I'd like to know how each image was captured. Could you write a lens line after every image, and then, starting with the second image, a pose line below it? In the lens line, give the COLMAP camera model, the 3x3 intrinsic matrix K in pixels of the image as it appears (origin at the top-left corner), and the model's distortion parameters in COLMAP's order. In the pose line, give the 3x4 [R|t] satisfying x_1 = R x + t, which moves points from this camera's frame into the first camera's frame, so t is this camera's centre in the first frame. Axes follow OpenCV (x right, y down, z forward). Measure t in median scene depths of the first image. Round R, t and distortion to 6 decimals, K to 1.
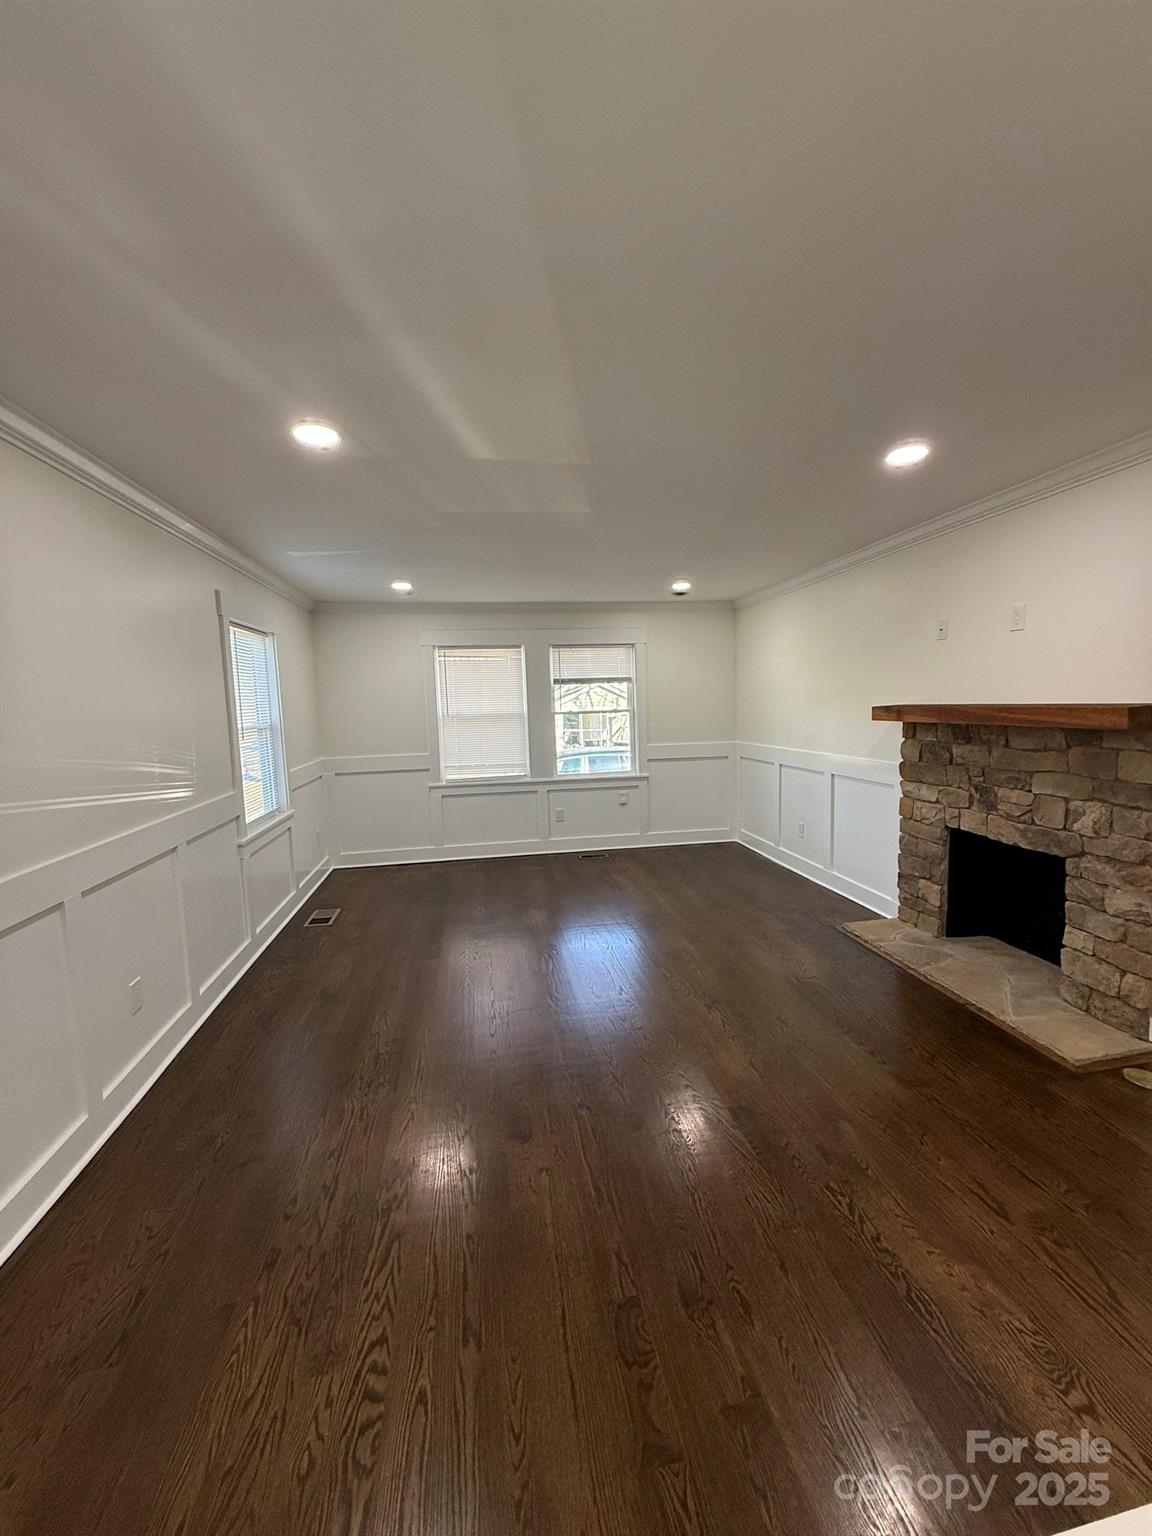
lens RADIAL K [[611.5, 0, 577.2], [0, 611.5, 763.4], [0, 0, 1]] dist [-0.000348, 0.000536]
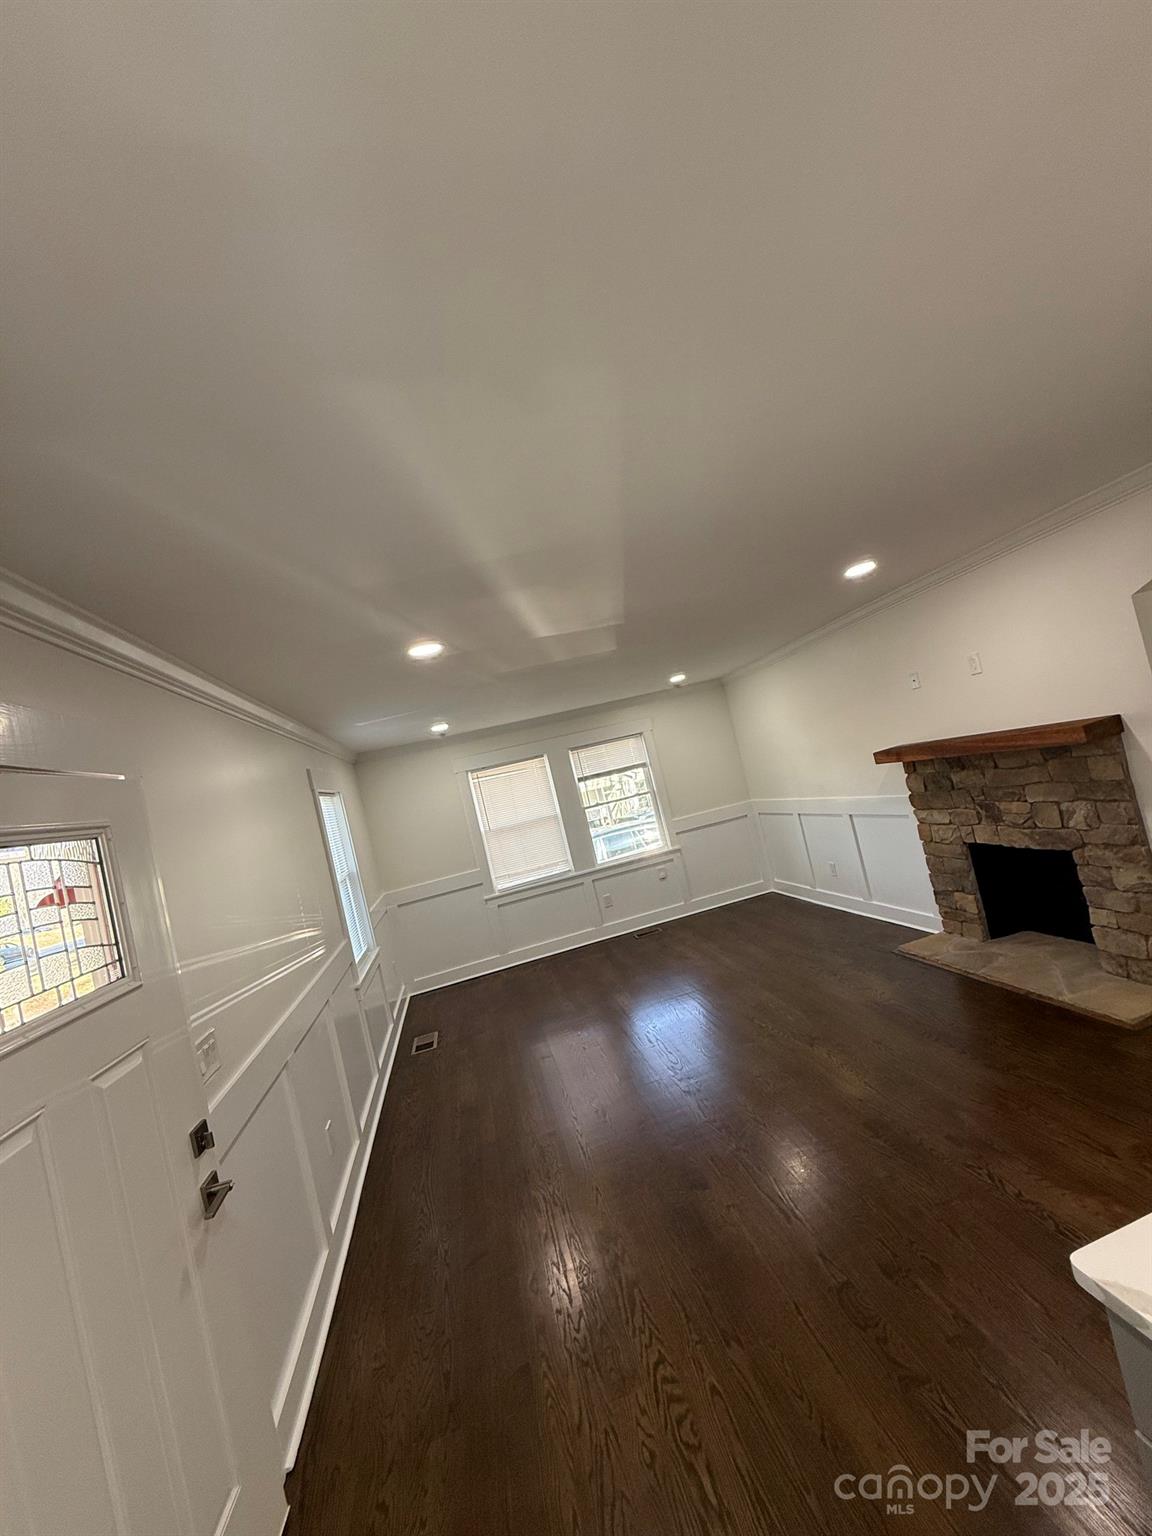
lens RADIAL K [[611.5, 0, 577.2], [0, 611.5, 763.4], [0, 0, 1]] dist [-0.000348, 0.000536]
pose [[0.979565, -0.198346, 0.033337, -0.097808], [0.200994, 0.971433, -0.126172, -0.035188], [-0.007359, 0.130295, 0.991448, -0.128117]]
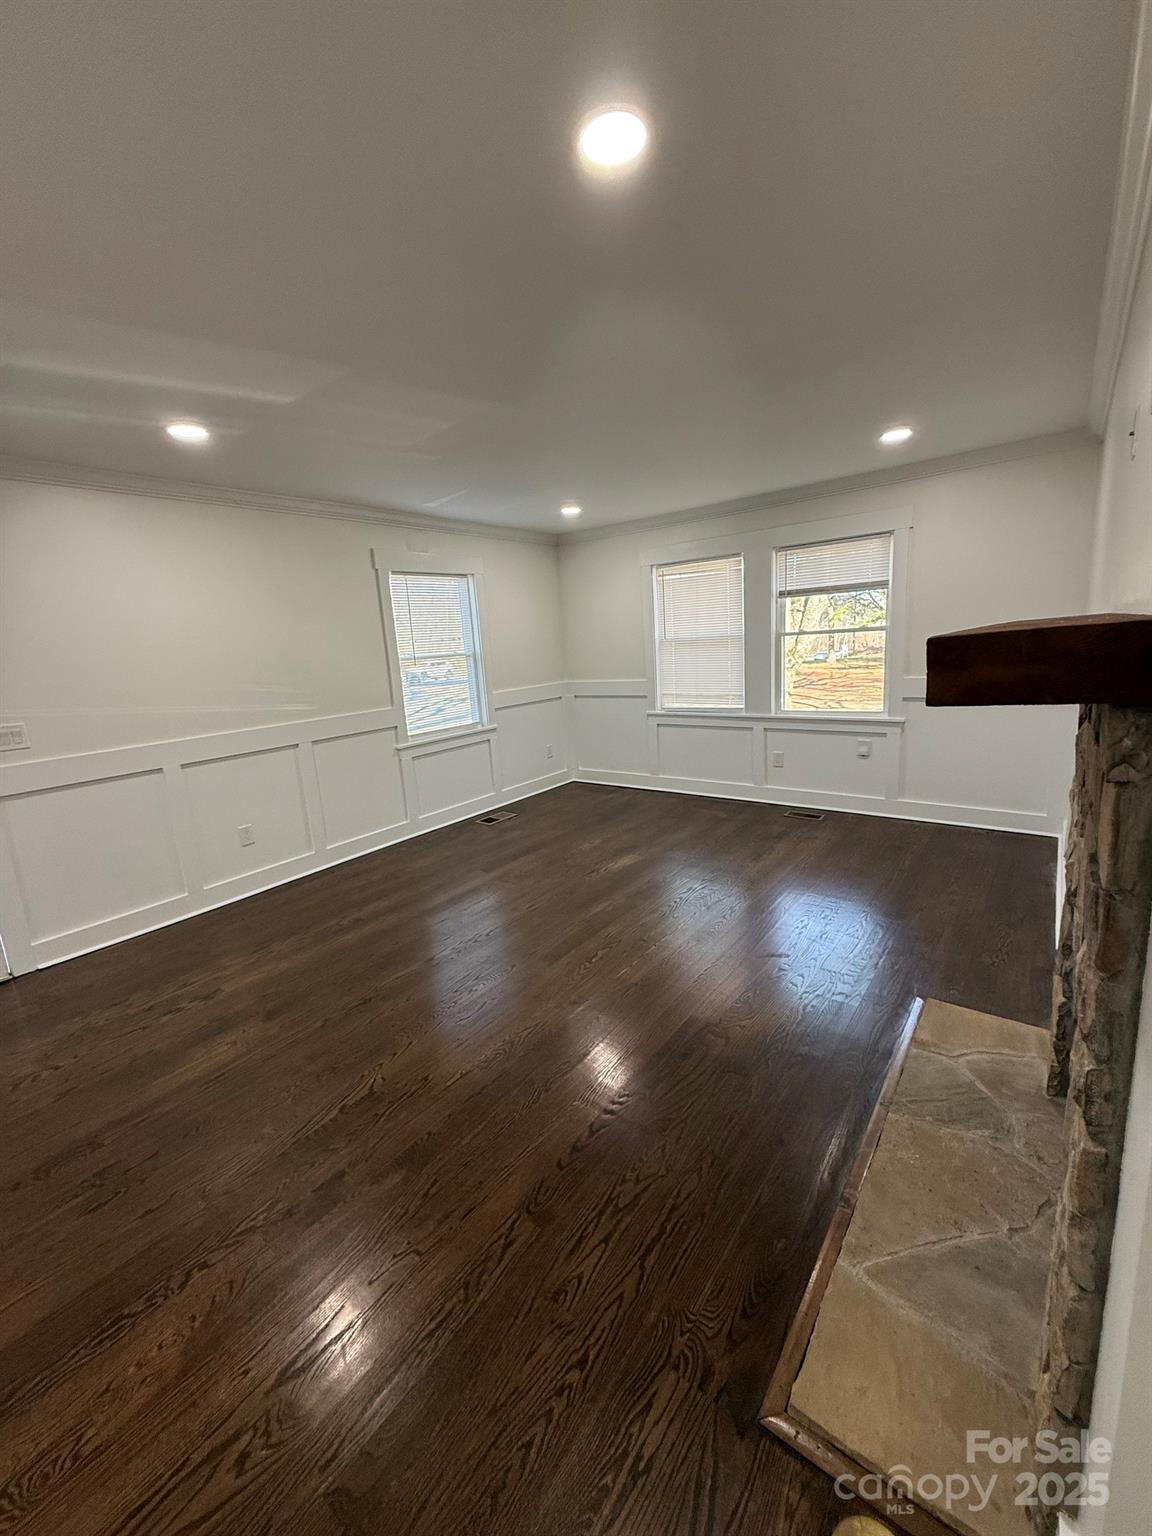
lens RADIAL K [[611.5, 0, 577.2], [0, 611.5, 763.4], [0, 0, 1]] dist [-0.000348, 0.000536]
pose [[0.672370, 0.131165, -0.728501, 0.556401], [-0.030588, 0.988258, 0.149702, -0.036673], [0.739583, -0.078371, 0.668487, 0.342518]]
